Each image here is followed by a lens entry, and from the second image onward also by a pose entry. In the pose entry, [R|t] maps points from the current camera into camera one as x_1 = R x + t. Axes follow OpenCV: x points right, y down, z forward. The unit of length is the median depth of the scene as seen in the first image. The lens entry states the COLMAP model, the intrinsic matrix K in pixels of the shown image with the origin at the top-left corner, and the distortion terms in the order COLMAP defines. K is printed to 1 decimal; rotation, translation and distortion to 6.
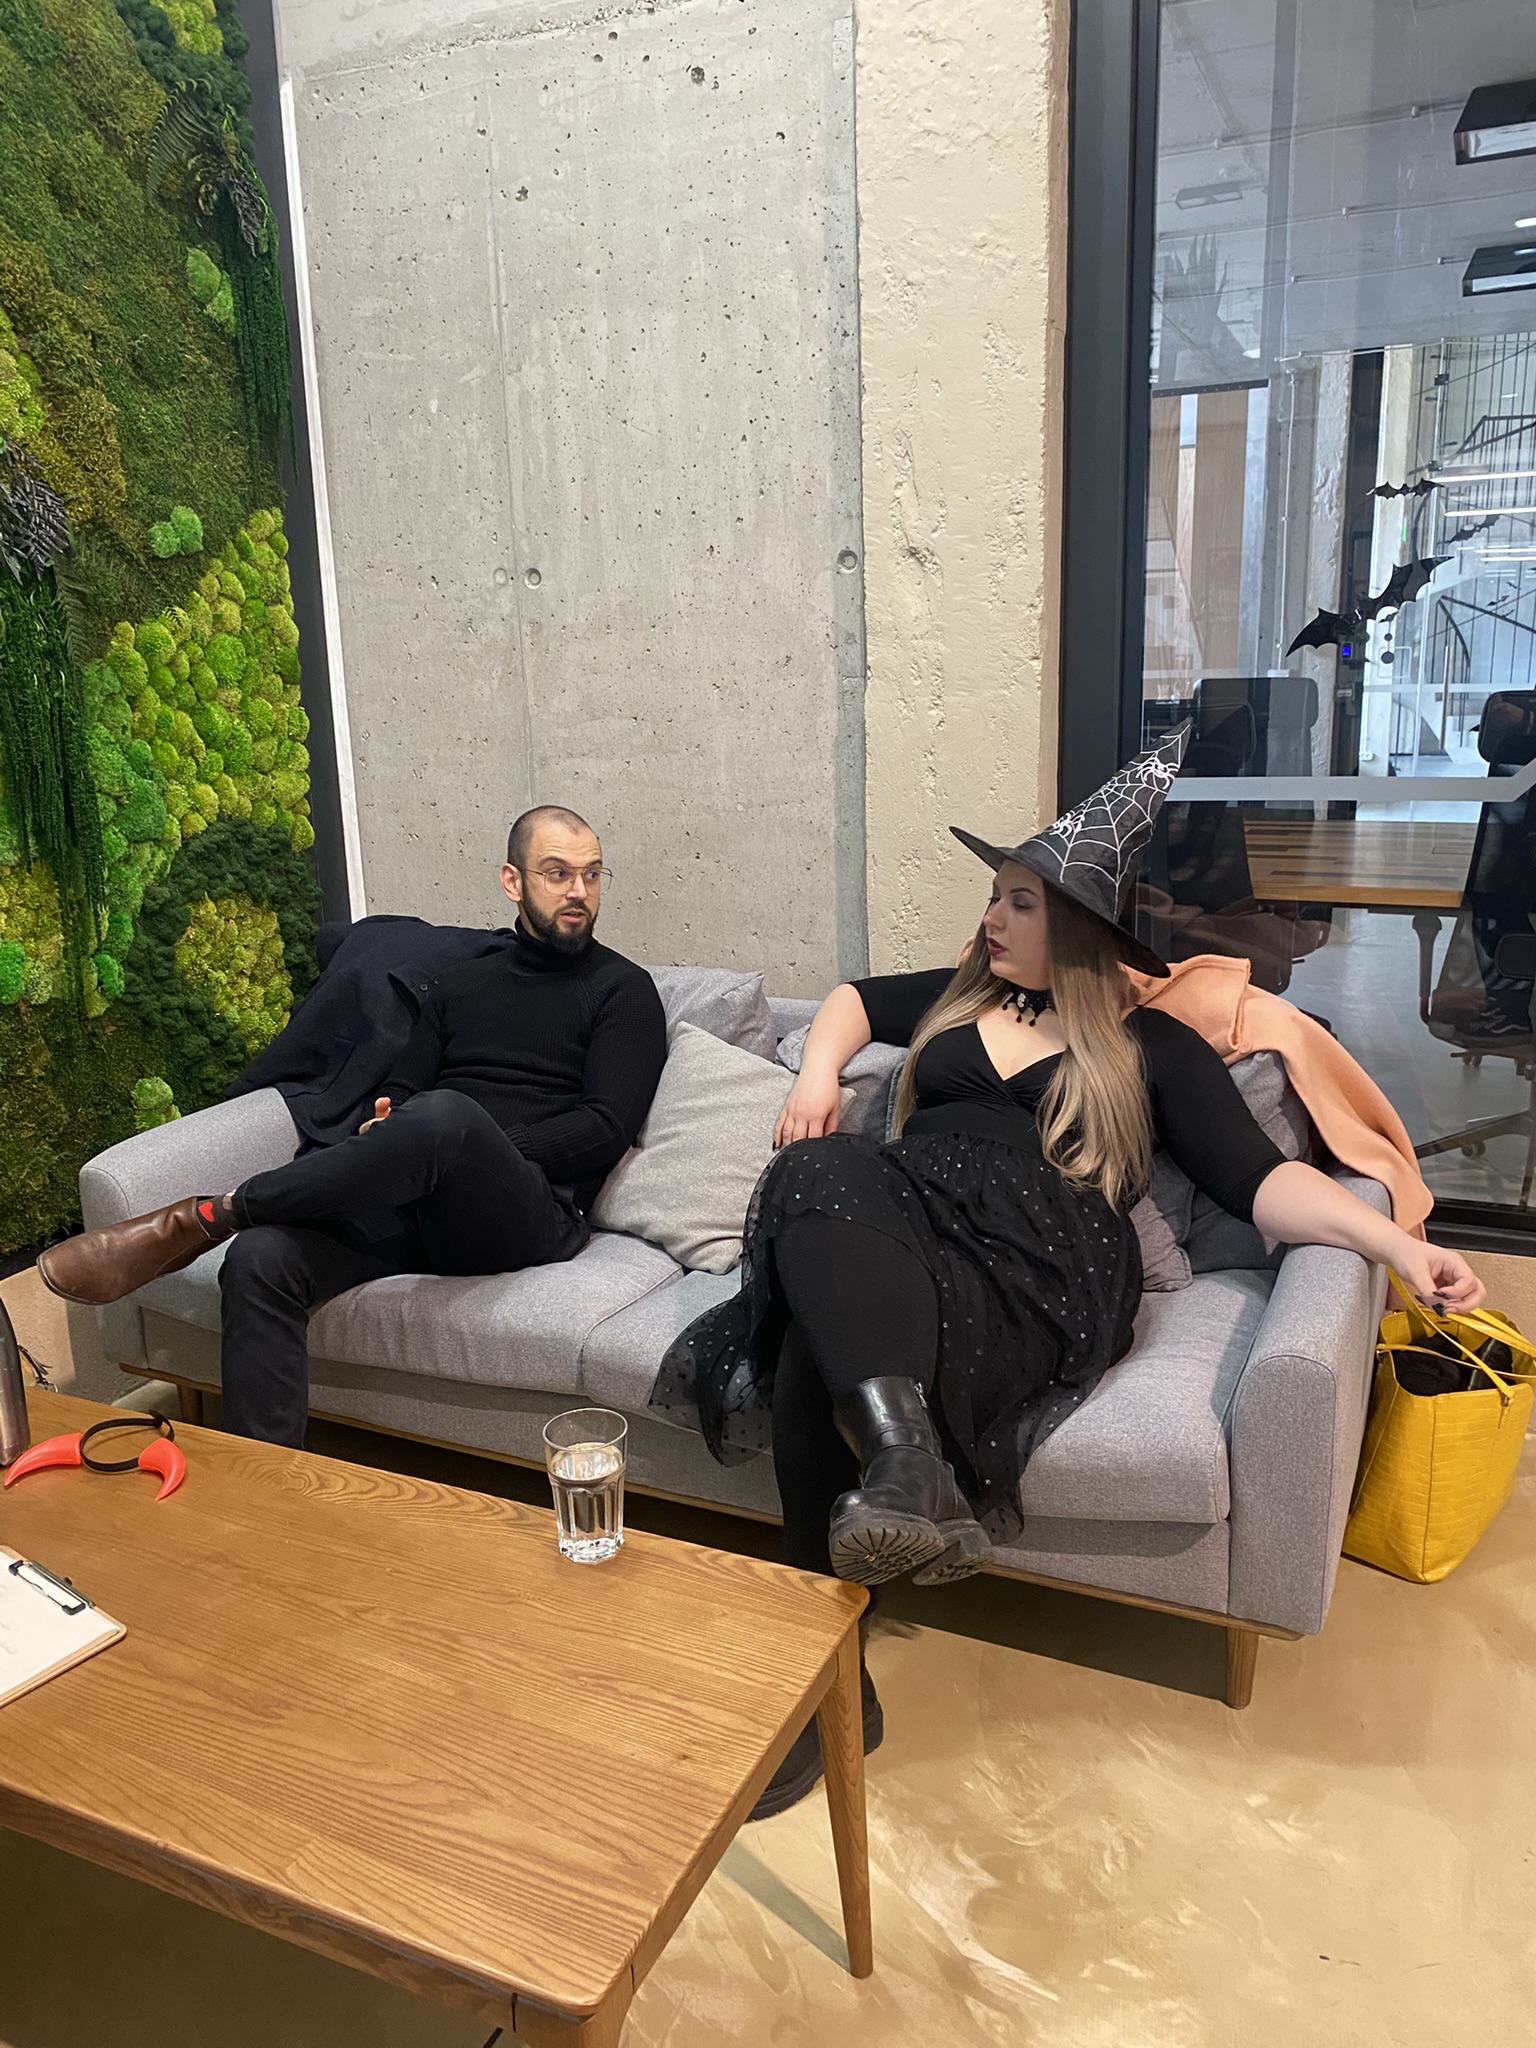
lens RADIAL K [[1572.6, 0, 774.2], [0, 1572.6, 1015.8], [0, 0, 1]] dist [0.021186, -0.015186]
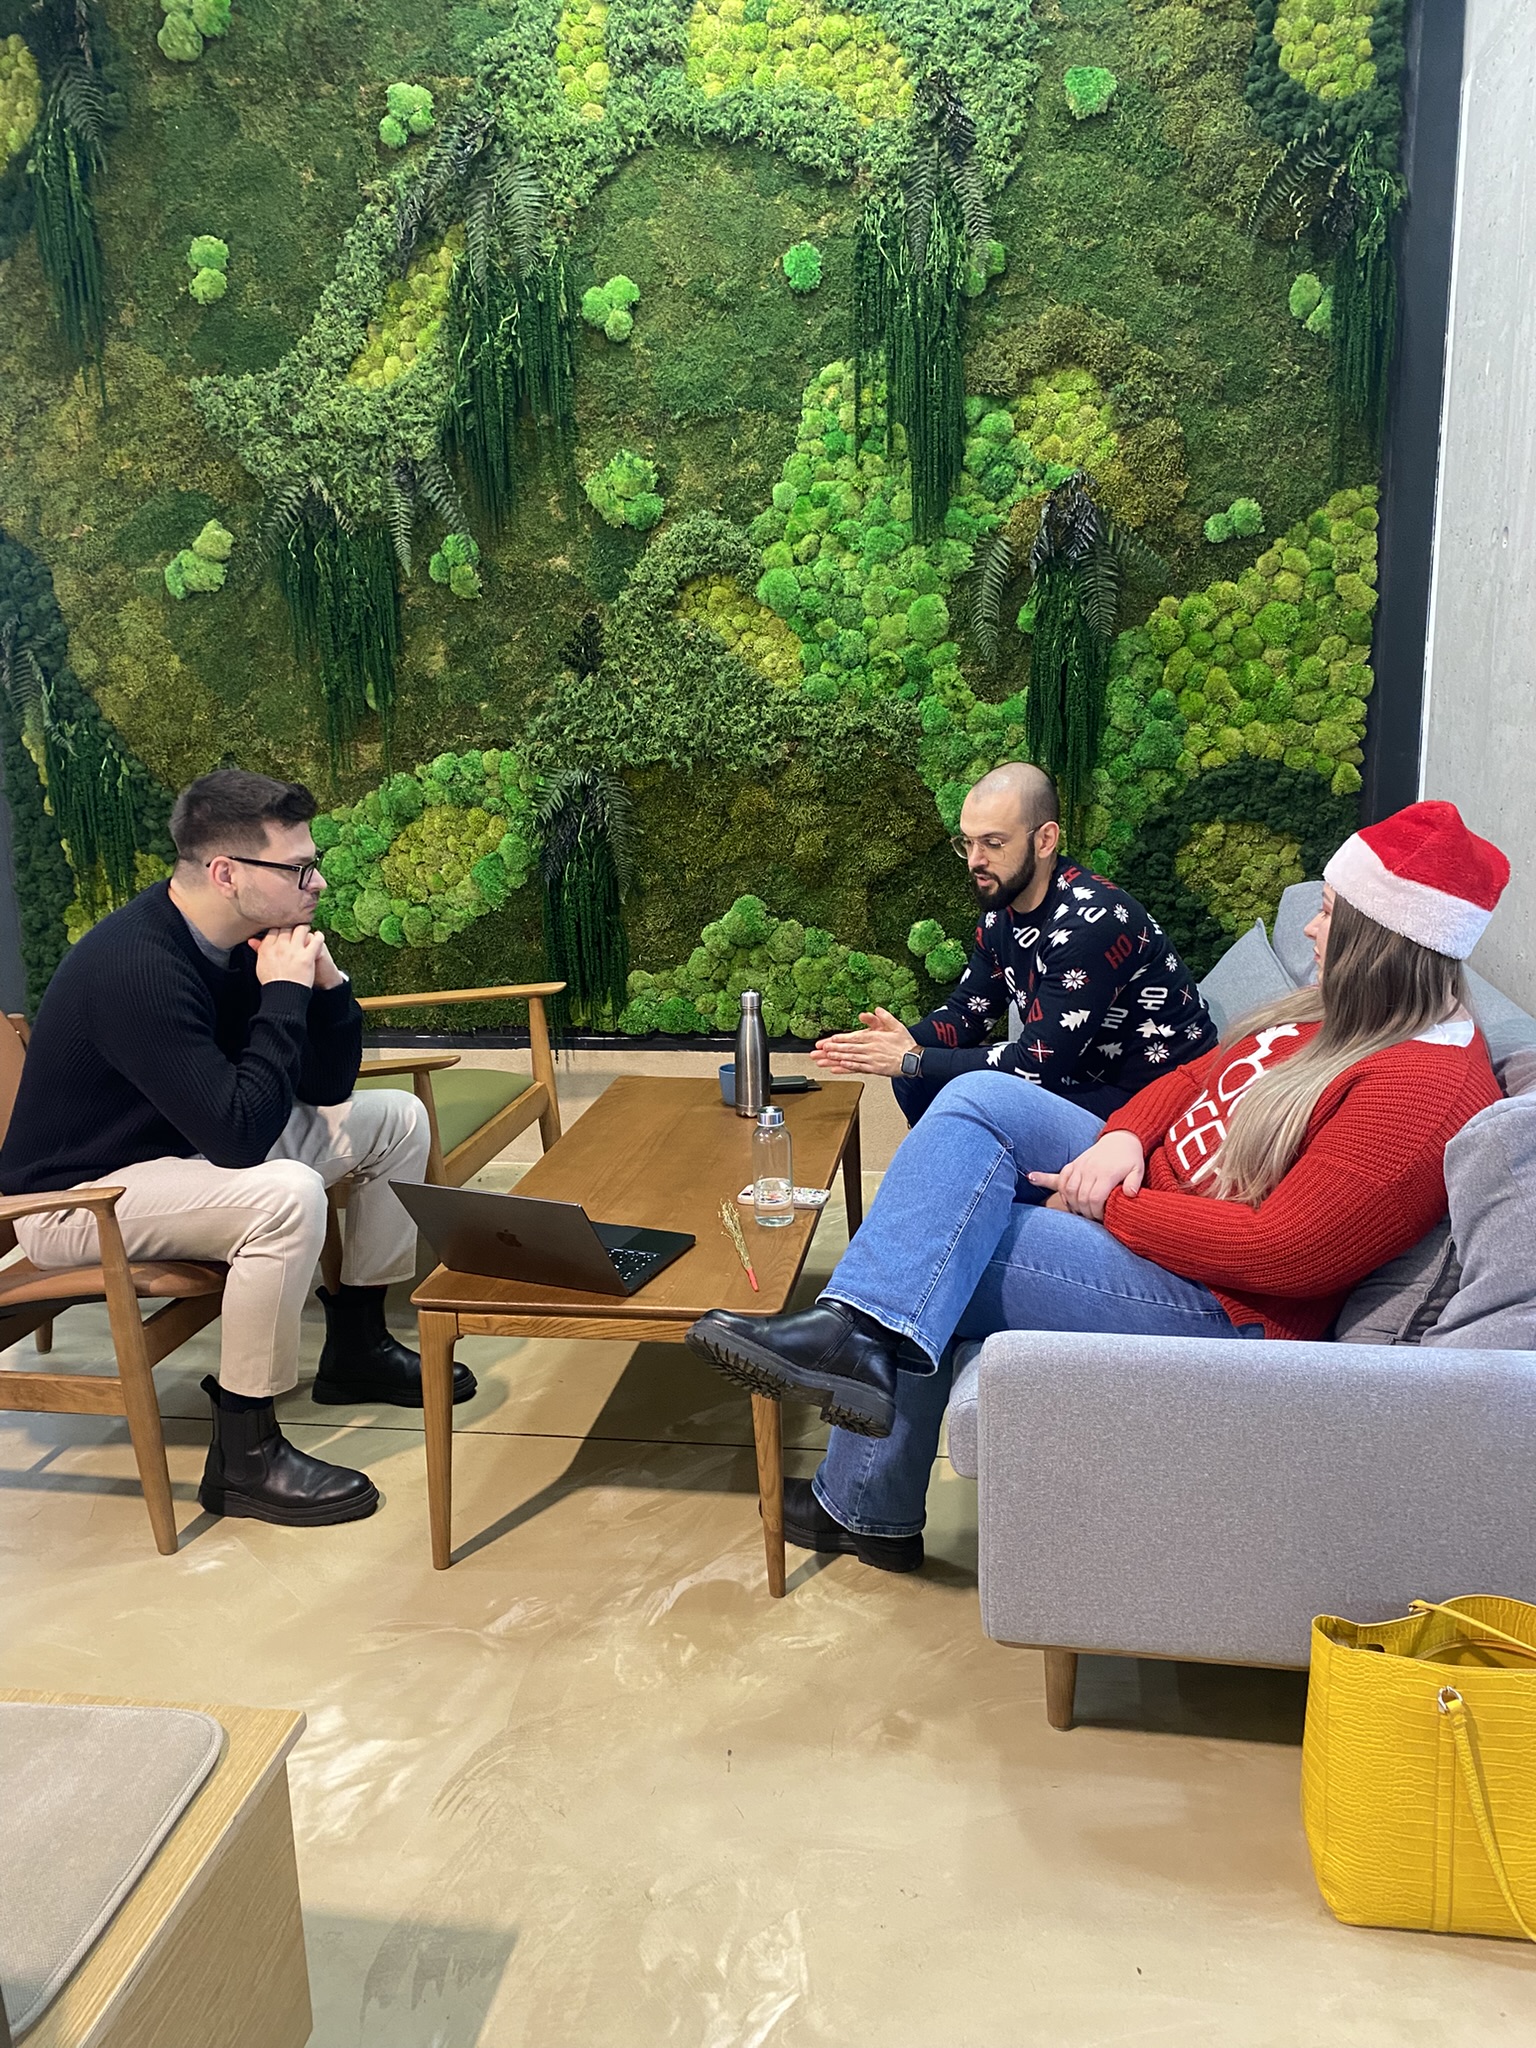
lens RADIAL K [[1572.6, 0, 769.9], [0, 1572.6, 1022.1], [0, 0, 1]] dist [0.021186, -0.015186]
pose [[0.265499, 0.235475, -0.934913, 0.745505], [-0.191092, 0.963329, 0.188365, -0.090580], [0.944984, 0.128643, 0.300760, 0.332083]]
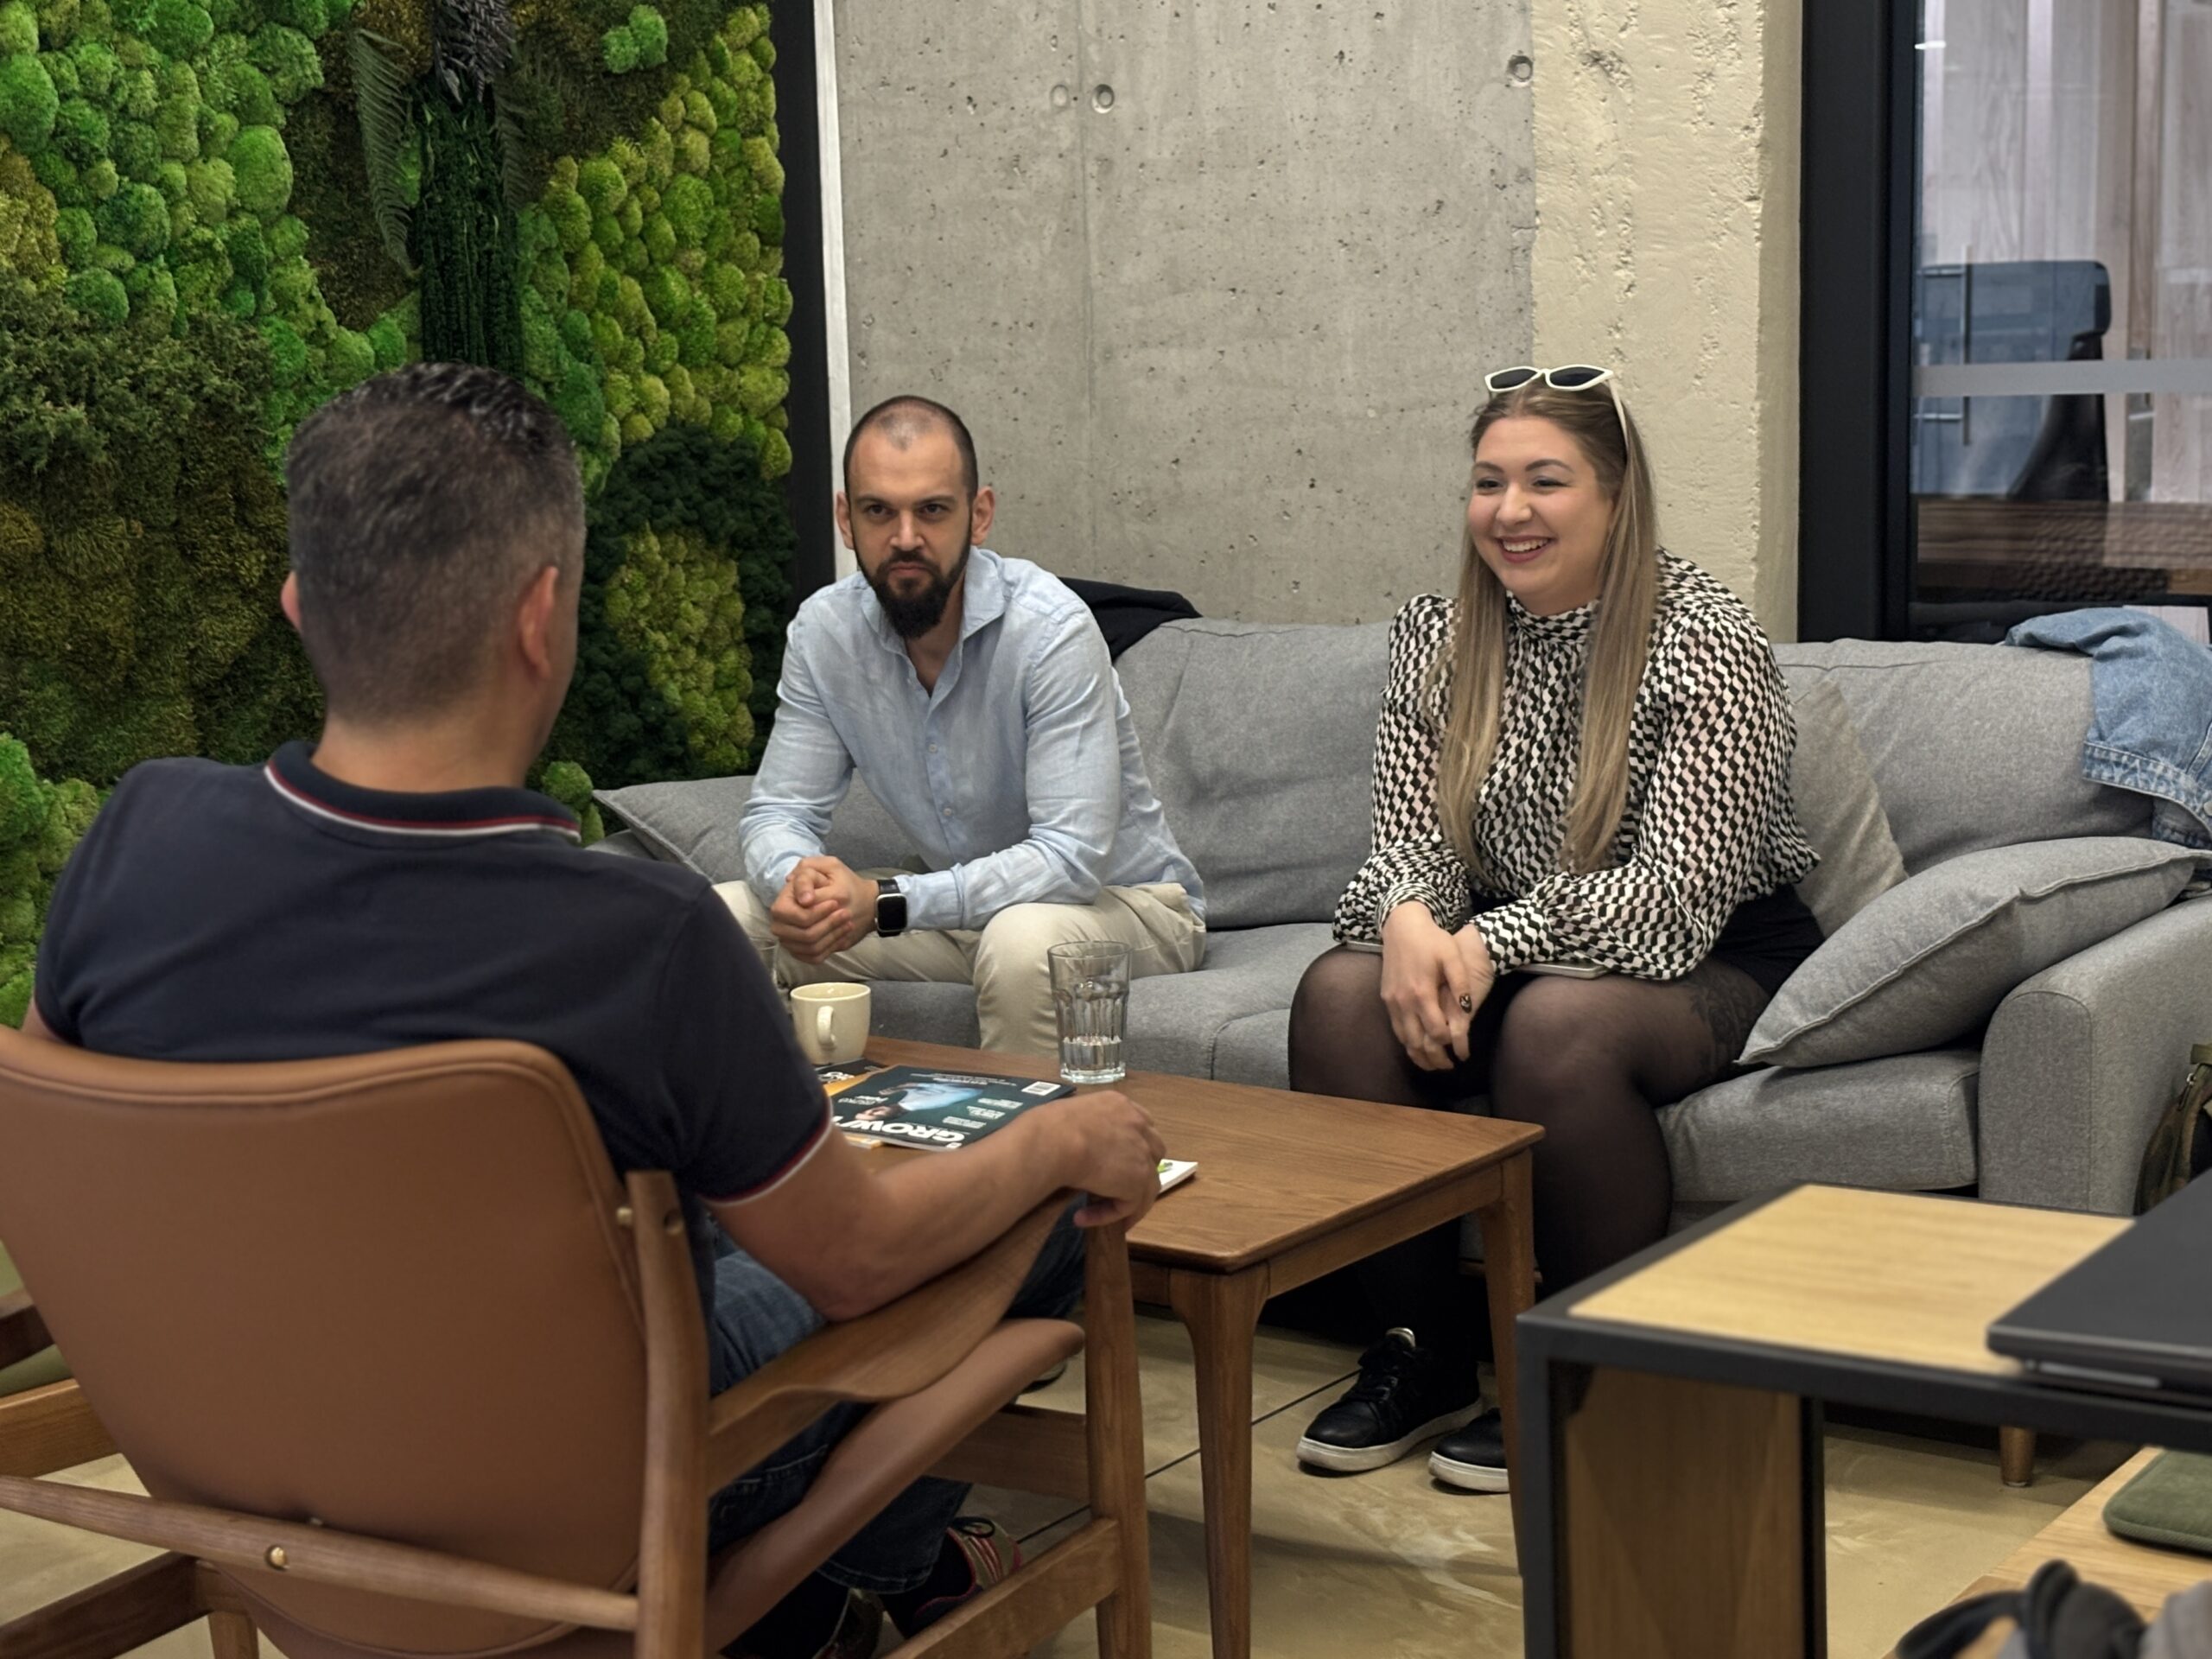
lens RADIAL K [[3522.7, 0, 1148.9], [0, 3522.7, 882.0], [0, 0, 1]] dist [0.055592, 0.000000]
pose [[0.984119, 0.032314, -0.174542, 0.167640], [-0.041976, 0.997767, -0.051952, 0.169312], [0.172474, 0.058453, 0.983278, -0.585260]]
